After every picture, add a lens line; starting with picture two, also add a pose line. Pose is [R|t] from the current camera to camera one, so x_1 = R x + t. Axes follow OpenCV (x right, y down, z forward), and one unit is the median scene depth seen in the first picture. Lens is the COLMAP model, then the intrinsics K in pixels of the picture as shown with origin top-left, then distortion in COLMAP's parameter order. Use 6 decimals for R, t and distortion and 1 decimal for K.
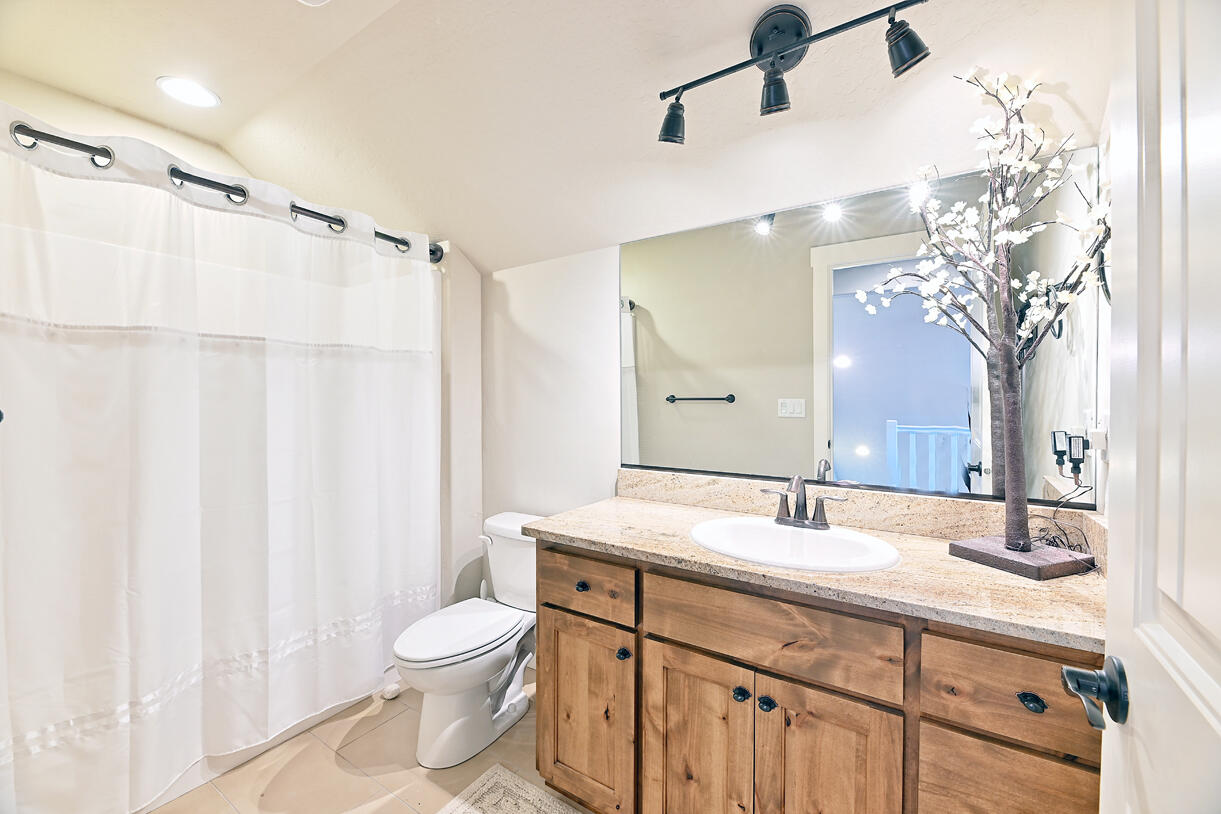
lens RADIAL K [[489.9, 0, 606.8], [0, 489.9, 404.0], [0, 0, 1]] dist [-0.000810, -0.001370]
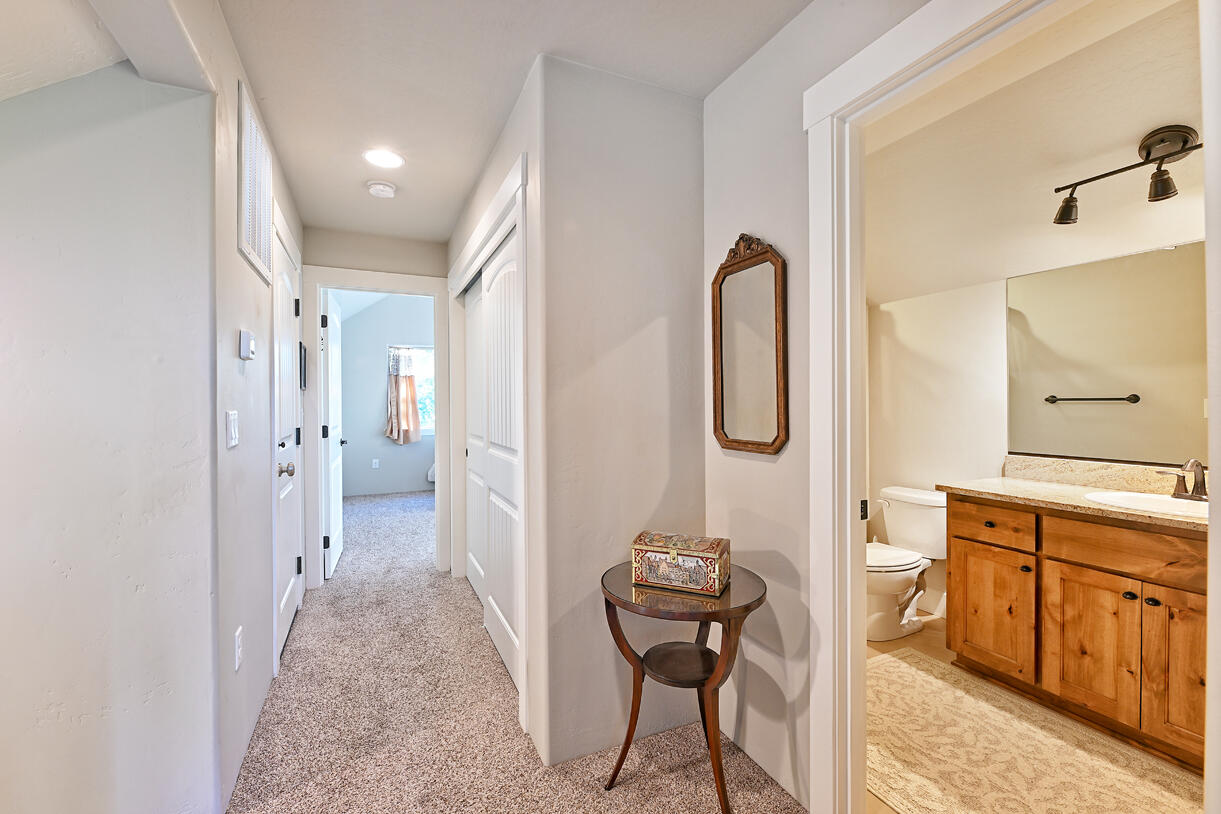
lens RADIAL K [[513.9, 0, 610.6], [0, 513.9, 403.4], [0, 0, 1]] dist [0.001476, -0.002884]
pose [[0.847089, -0.001408, -0.531449, -0.205012], [0.000194, 0.999997, -0.002339, 0.001110], [0.531451, 0.001878, 0.847087, -1.015124]]
